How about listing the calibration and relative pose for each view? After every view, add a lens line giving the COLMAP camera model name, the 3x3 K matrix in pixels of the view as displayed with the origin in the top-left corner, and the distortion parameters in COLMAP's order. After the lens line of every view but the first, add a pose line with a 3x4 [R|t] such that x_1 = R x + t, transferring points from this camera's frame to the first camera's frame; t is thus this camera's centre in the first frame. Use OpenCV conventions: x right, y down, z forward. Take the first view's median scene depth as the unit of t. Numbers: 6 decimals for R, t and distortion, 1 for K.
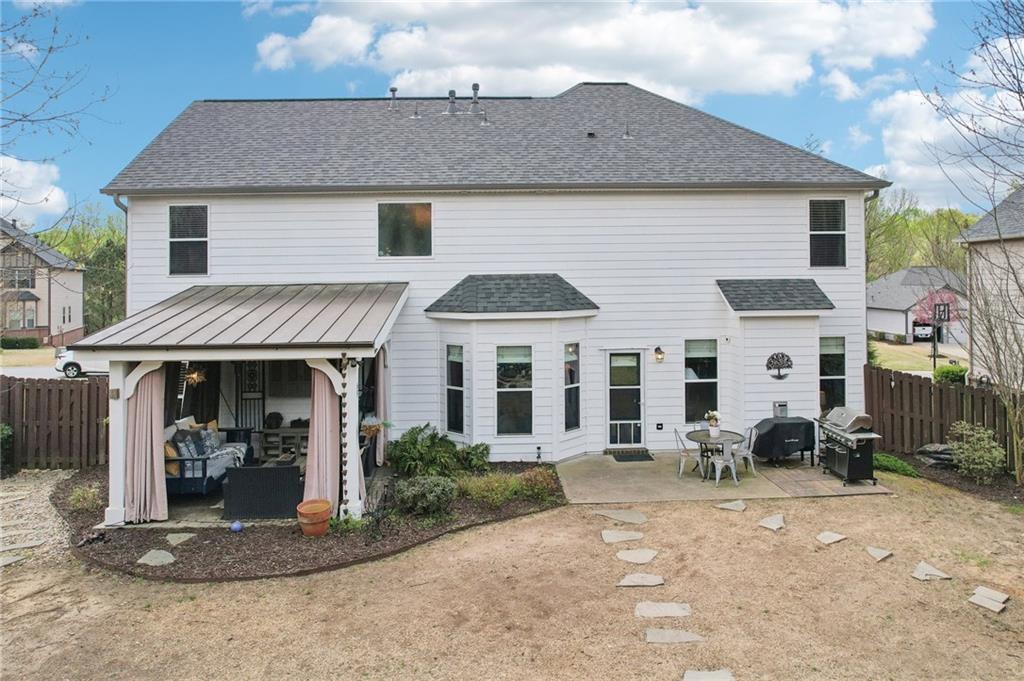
lens RADIAL K [[687.8, 0, 530.9], [0, 687.8, 253.9], [0, 0, 1]] dist [-0.042241, 0.029817]
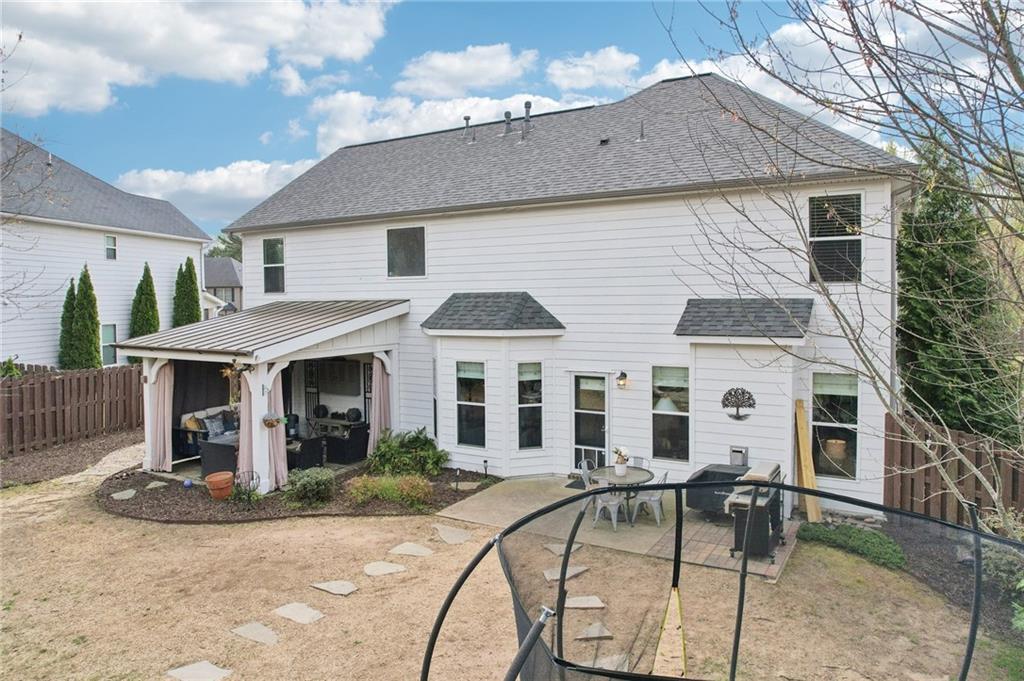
lens RADIAL K [[658.6, 0, 513.2], [0, 658.6, 329.4], [0, 0, 1]] dist [-0.023776, 0.000544]
pose [[0.851521, 0.029612, -0.523484, 0.529211], [0.017486, 0.996245, 0.084800, 0.002027], [0.524029, -0.081362, 0.847805, 0.187911]]
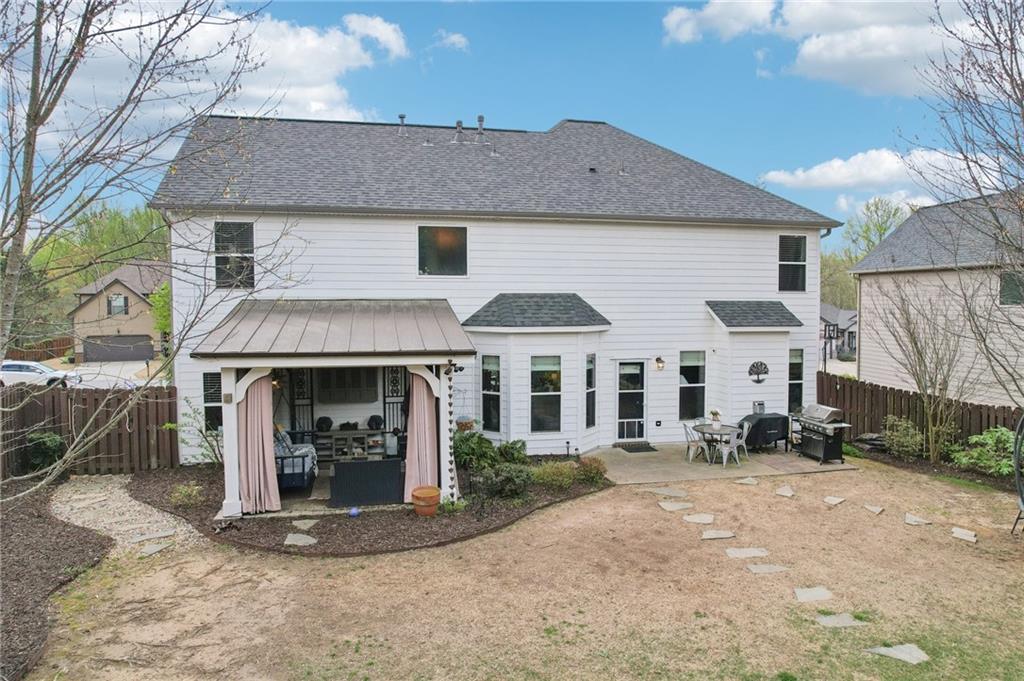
lens RADIAL K [[649.0, 0, 529.5], [0, 649.0, 338.2], [0, 0, 1]] dist [-0.029461, 0.002162]
pose [[0.985652, 0.004762, 0.168721, -0.226649], [-0.020639, 0.995501, 0.092474, 0.005032], [-0.167521, -0.094630, 0.981316, -0.053393]]
